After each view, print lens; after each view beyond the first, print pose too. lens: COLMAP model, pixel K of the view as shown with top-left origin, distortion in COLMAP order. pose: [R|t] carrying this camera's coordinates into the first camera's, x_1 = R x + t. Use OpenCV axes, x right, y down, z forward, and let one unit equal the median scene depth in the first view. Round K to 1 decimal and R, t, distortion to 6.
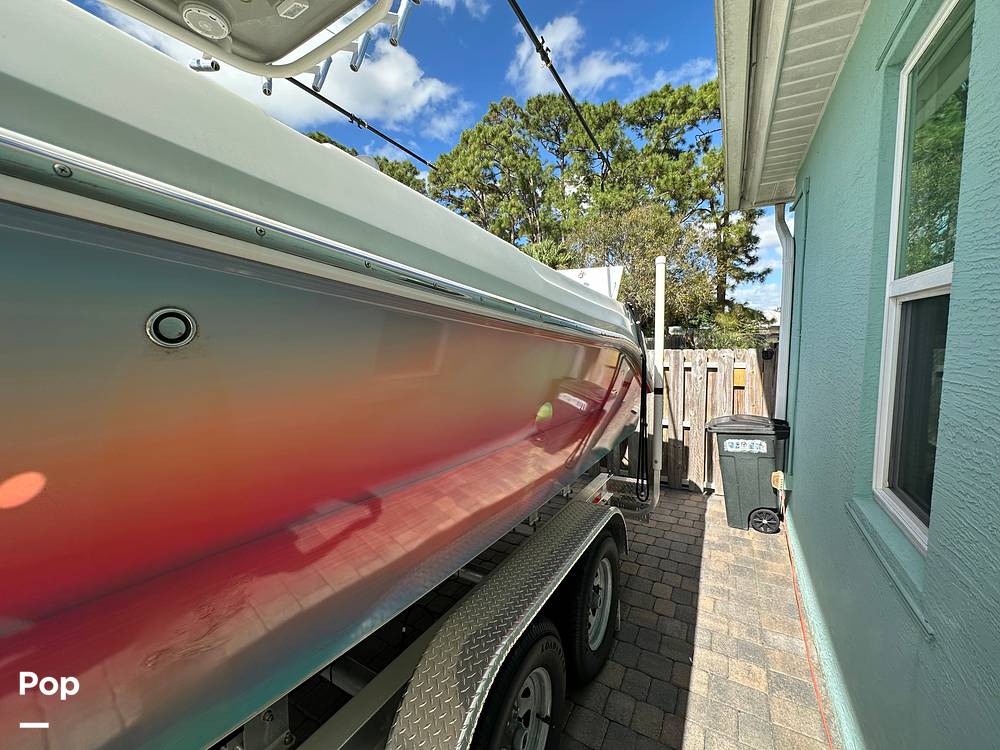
lens RADIAL K [[398.1, 0, 503.0], [0, 398.1, 375.2], [0, 0, 1]] dist [-0.001857, 0.000088]
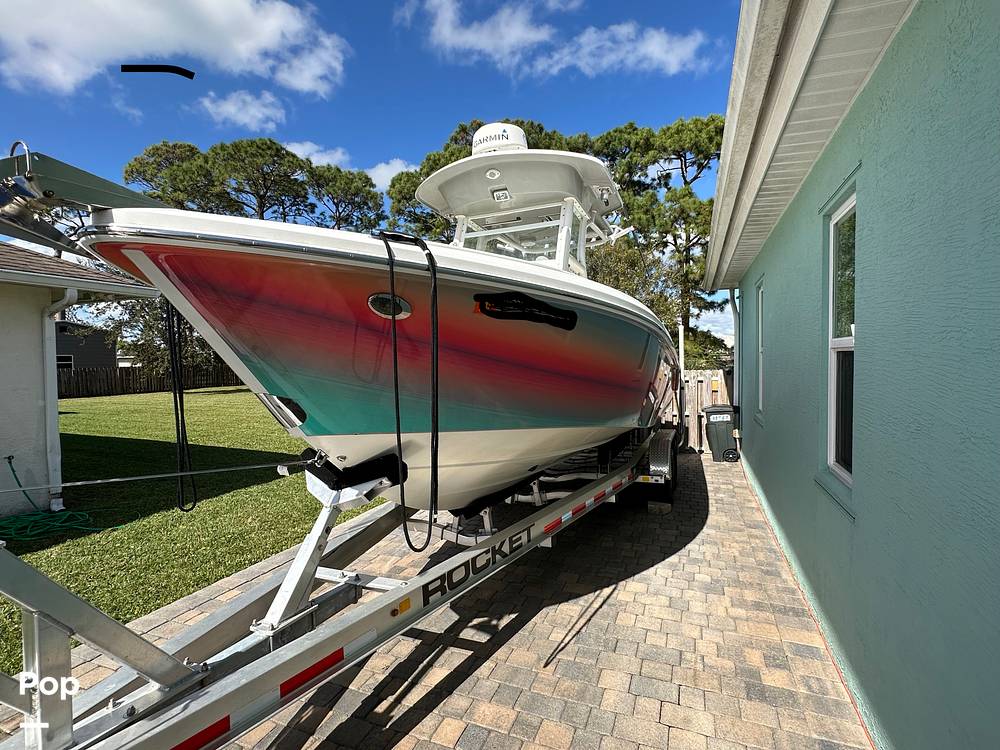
lens RADIAL K [[482.6, 0, 497.8], [0, 482.6, 374.9], [0, 0, 1]] dist [-0.006689, 0.000367]
pose [[0.990474, 0.002260, 0.137679, -0.149876], [0.007167, 0.997664, -0.067938, 0.021573], [-0.137511, 0.068277, 0.988144, -0.225865]]
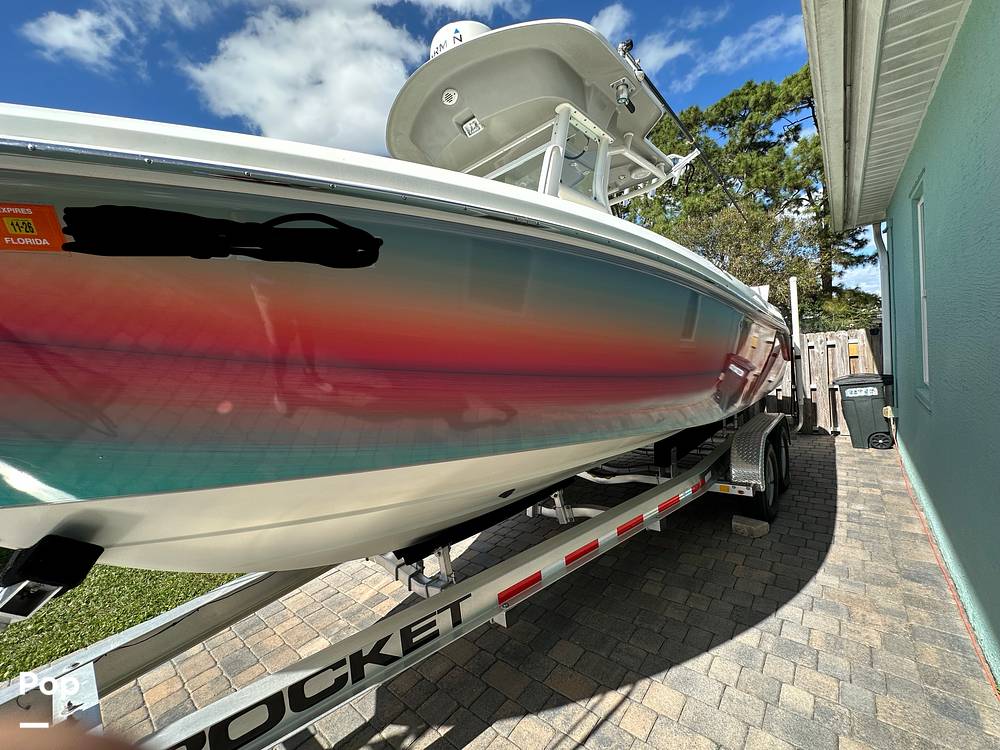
lens RADIAL K [[398.1, 0, 500.7], [0, 398.1, 373.3], [0, 0, 1]] dist [-0.001857, 0.000088]
pose [[0.979551, -0.060674, -0.191827, -0.081593], [0.054855, 0.997863, -0.035510, 0.015374], [0.193572, 0.024262, 0.980786, -0.138890]]
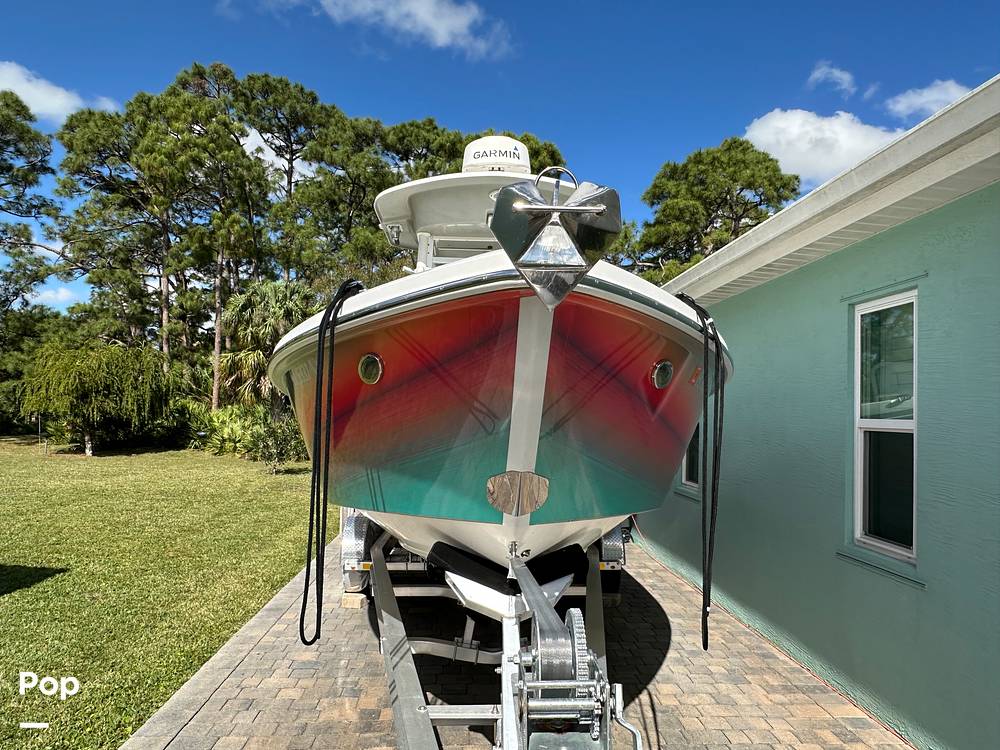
lens RADIAL K [[654.5, 0, 499.9], [0, 654.5, 377.5], [0, 0, 1]] dist [-0.003992, 0.001596]
pose [[0.833907, 0.075676, 0.546692, -0.255039], [0.007573, 0.988892, -0.148440, 0.018891], [-0.551853, 0.127925, 0.824071, -0.207658]]
